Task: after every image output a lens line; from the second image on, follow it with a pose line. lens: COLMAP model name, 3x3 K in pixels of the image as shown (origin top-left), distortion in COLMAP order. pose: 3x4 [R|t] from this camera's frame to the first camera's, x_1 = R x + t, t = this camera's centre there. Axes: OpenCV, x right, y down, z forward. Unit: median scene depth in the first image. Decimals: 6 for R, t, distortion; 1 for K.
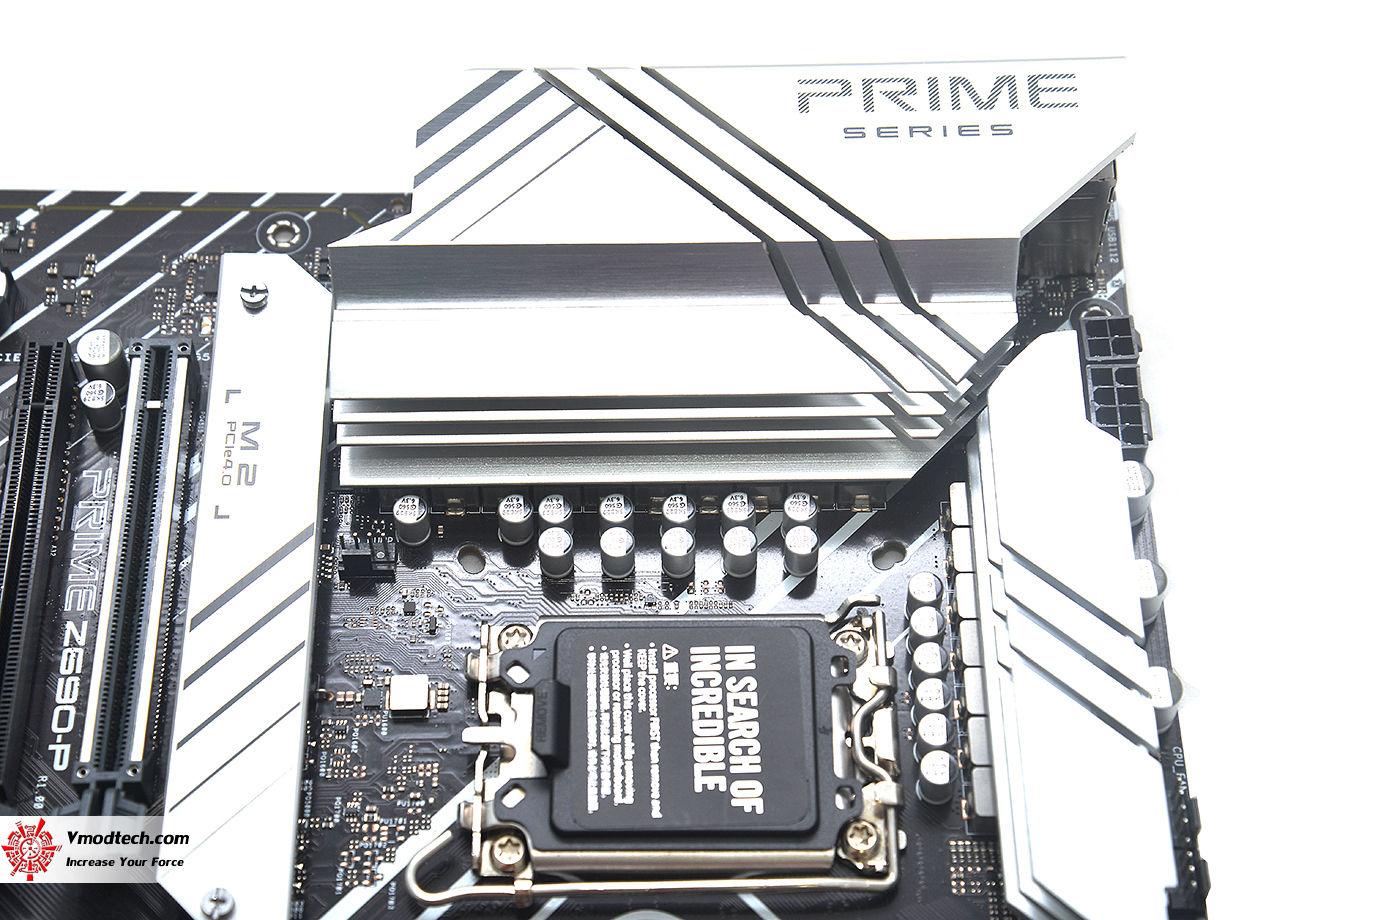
lens RADIAL K [[2554.3, 0, 689.0], [0, 2554.3, 460.0], [0, 0, 1]] dist [0.300859, 0.178574]
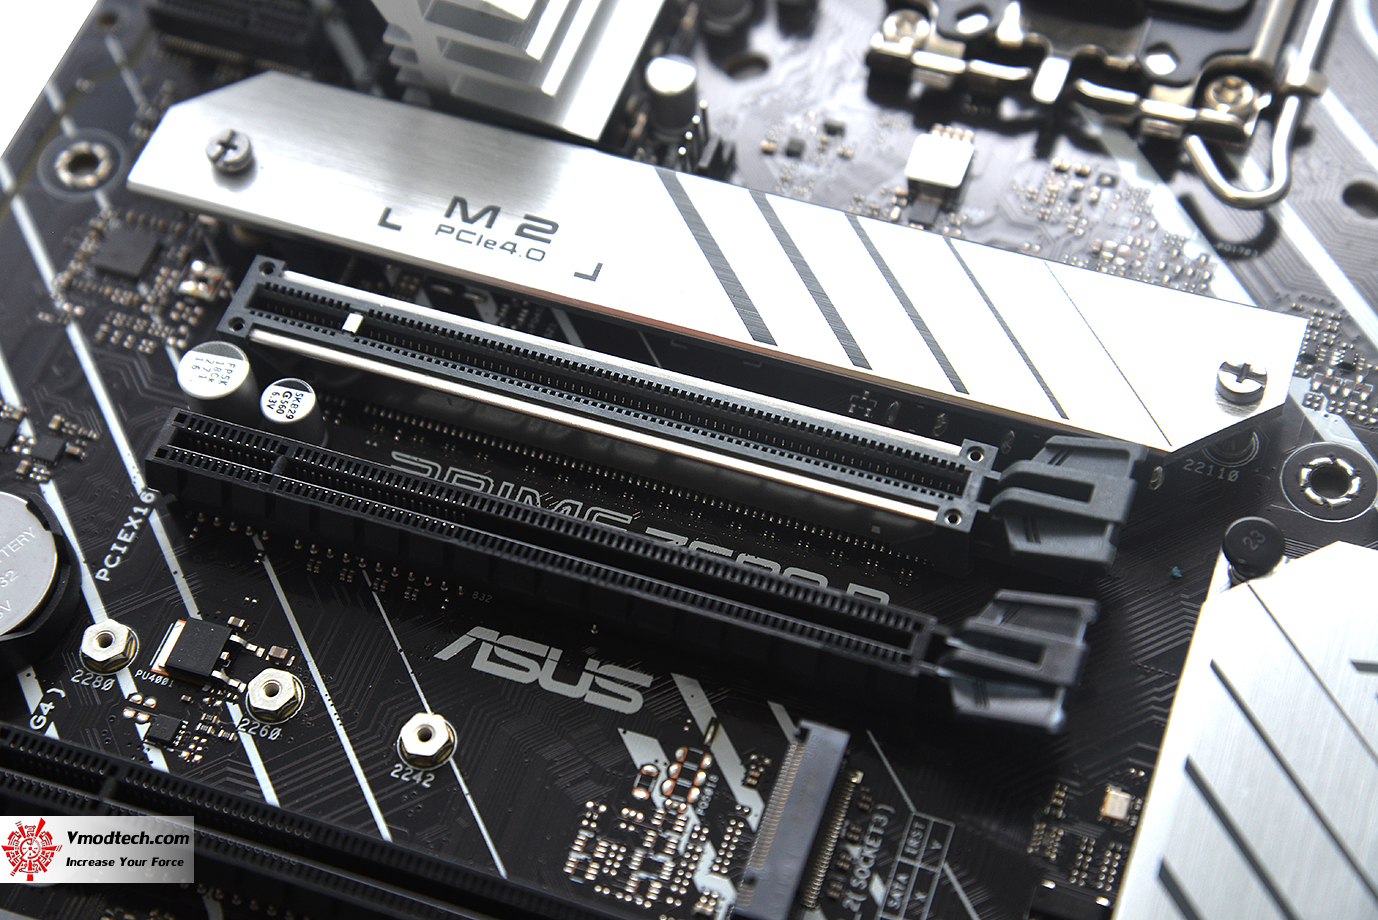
lens RADIAL K [[2580.8, 0, 689.0], [0, 2580.8, 460.0], [0, 0, 1]] dist [0.274060, 0.125850]
pose [[0.351989, -0.809135, 0.470536, -0.515852], [0.835791, 0.498013, 0.231162, -0.084588], [-0.421374, 0.311903, 0.851563, 0.455800]]
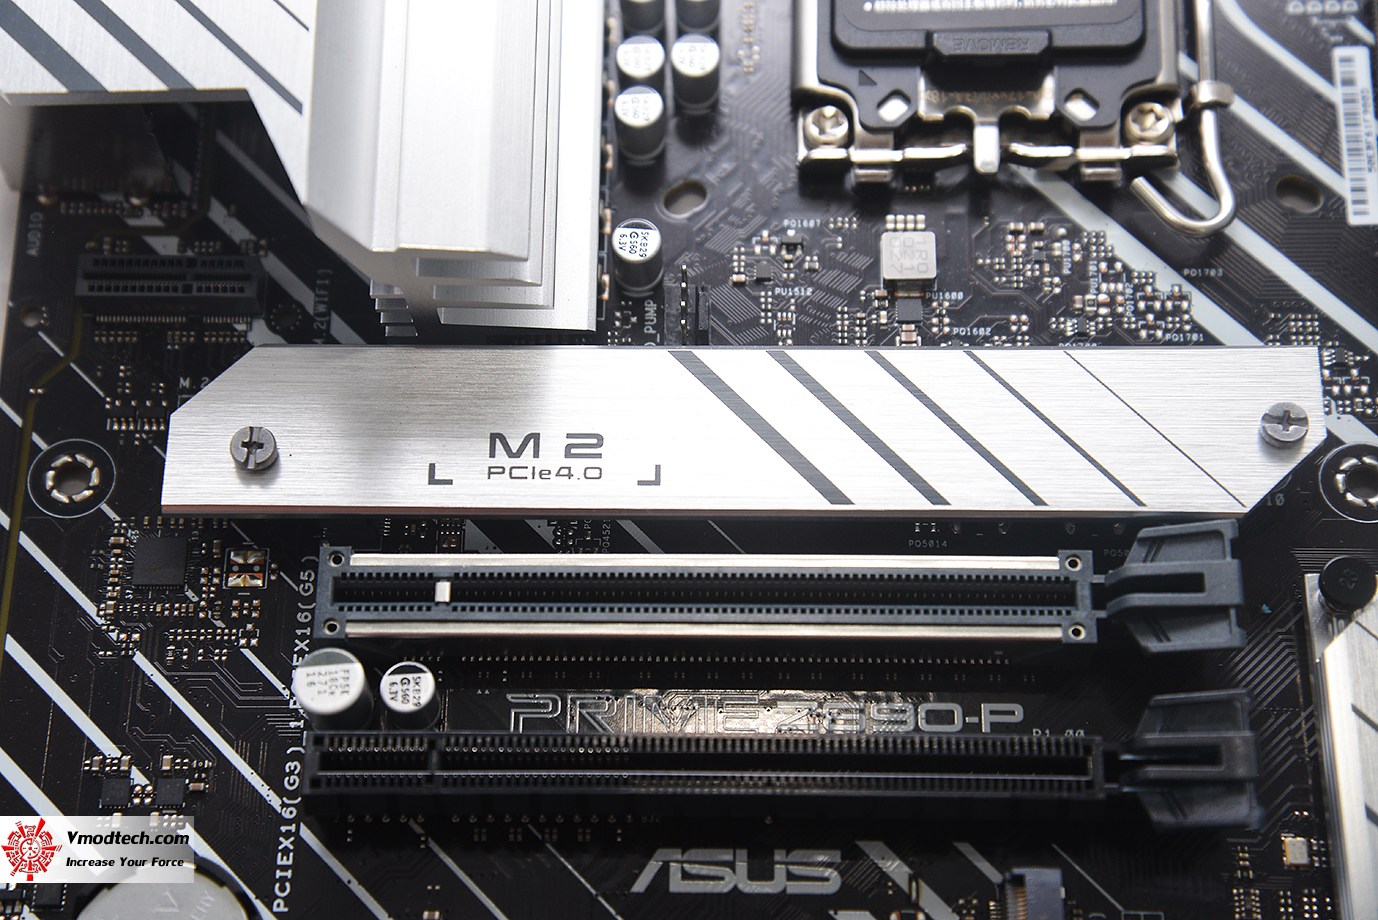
lens RADIAL K [[2580.8, 0, 689.0], [0, 2580.8, 460.0], [0, 0, 1]] dist [0.274060, 0.125850]
pose [[0.025578, -0.925174, 0.378681, -0.428074], [0.864750, 0.210529, 0.455944, -0.273261], [-0.501551, 0.315802, 0.805429, 0.463924]]
